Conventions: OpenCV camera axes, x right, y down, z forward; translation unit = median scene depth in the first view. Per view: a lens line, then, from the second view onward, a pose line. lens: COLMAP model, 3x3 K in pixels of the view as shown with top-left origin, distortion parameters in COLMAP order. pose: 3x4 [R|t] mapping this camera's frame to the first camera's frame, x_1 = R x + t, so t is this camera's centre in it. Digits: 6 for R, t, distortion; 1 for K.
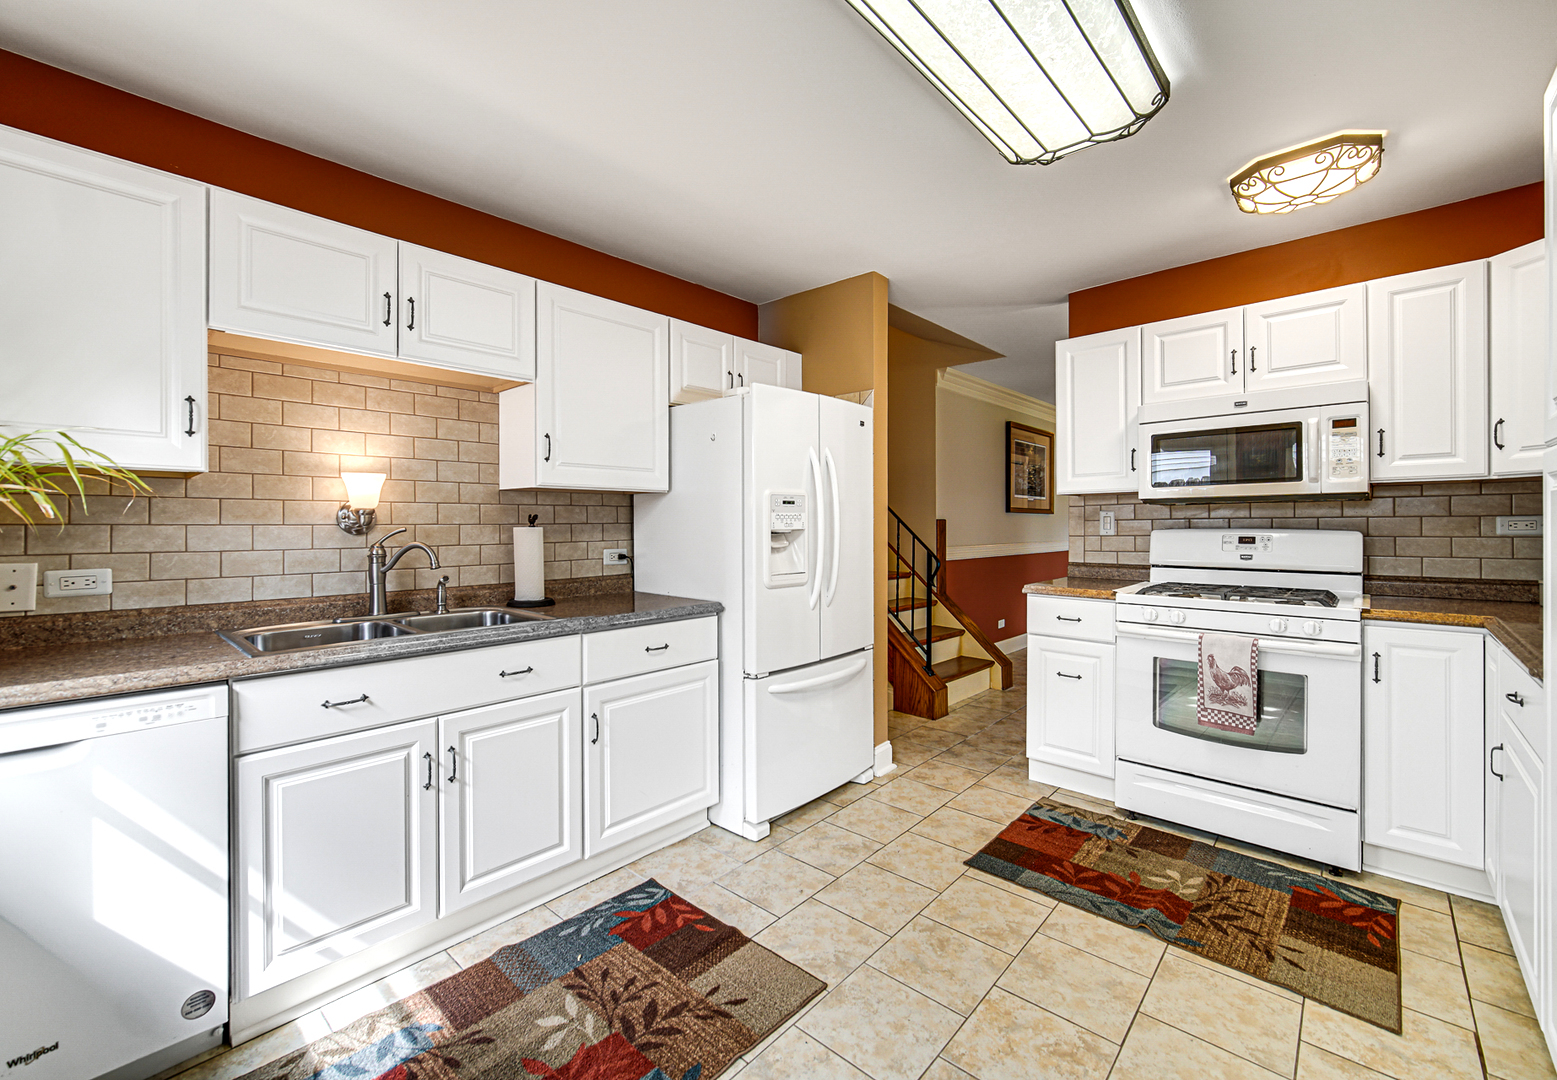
lens RADIAL K [[647.2, 0, 777.6], [0, 647.2, 530.3], [0, 0, 1]] dist [-0.002086, -0.000105]
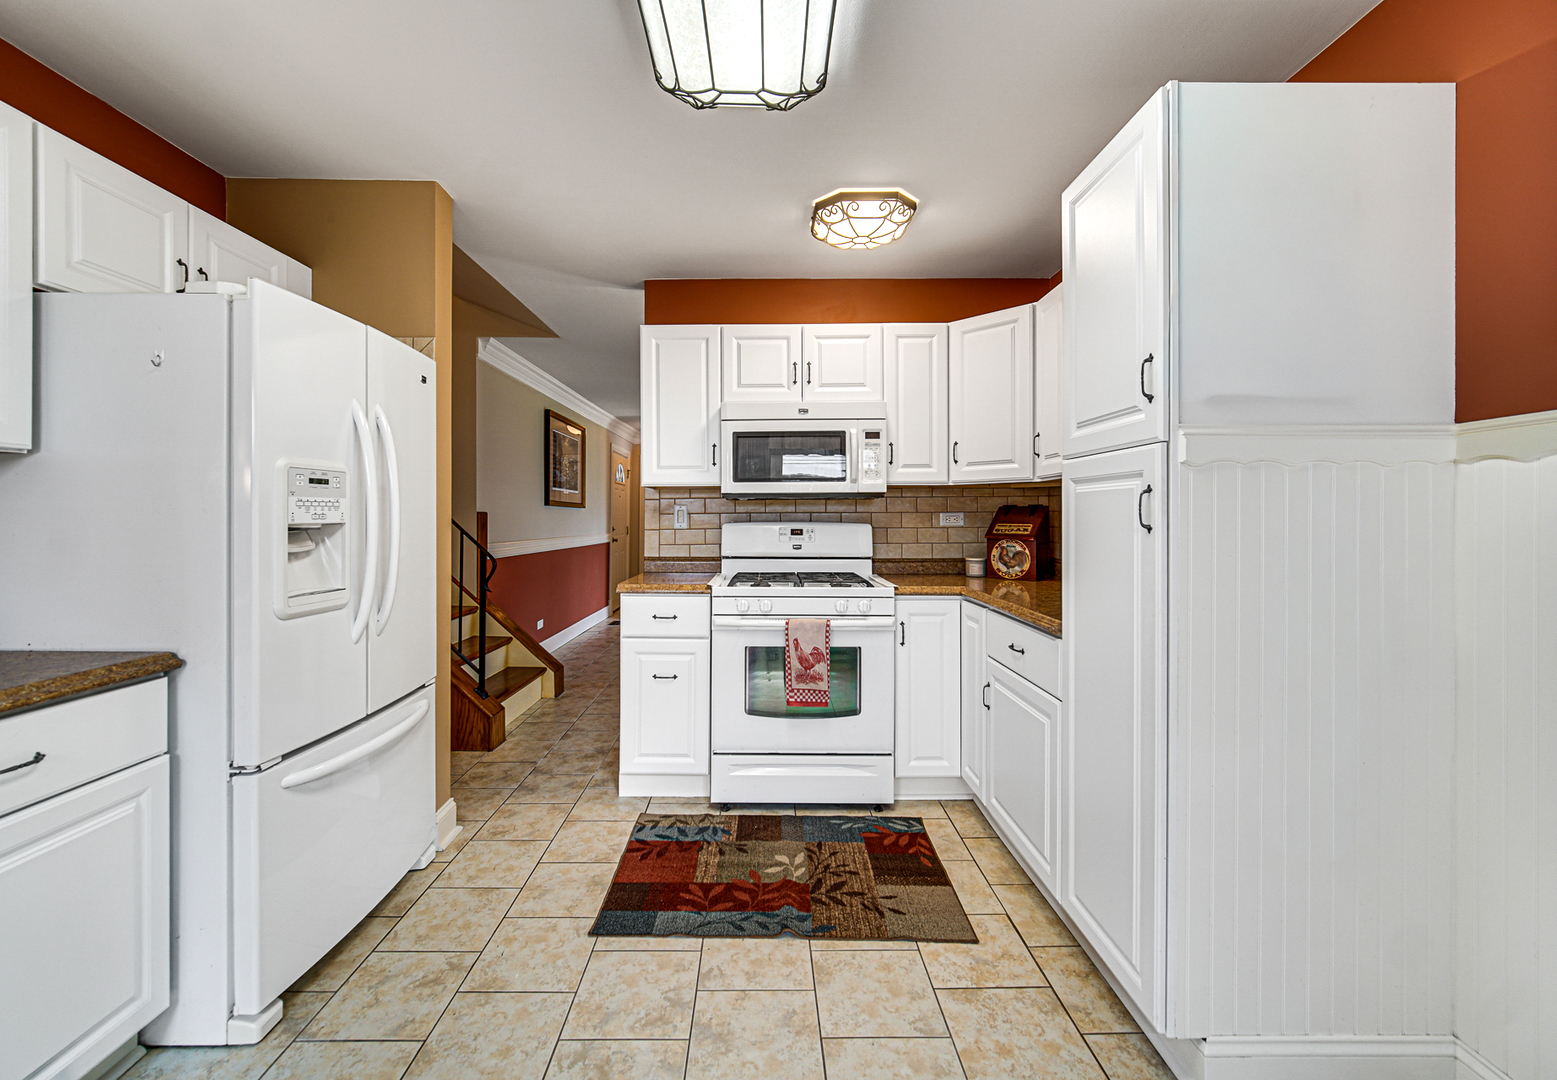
lens RADIAL K [[647.2, 0, 780.4], [0, 647.2, 519.9], [0, 0, 1]] dist [-0.002086, -0.000105]
pose [[0.743062, 0.001600, 0.669221, -0.069619], [0.003385, 0.999975, -0.006150, 0.000848], [-0.669214, 0.006836, 0.743038, 0.212102]]
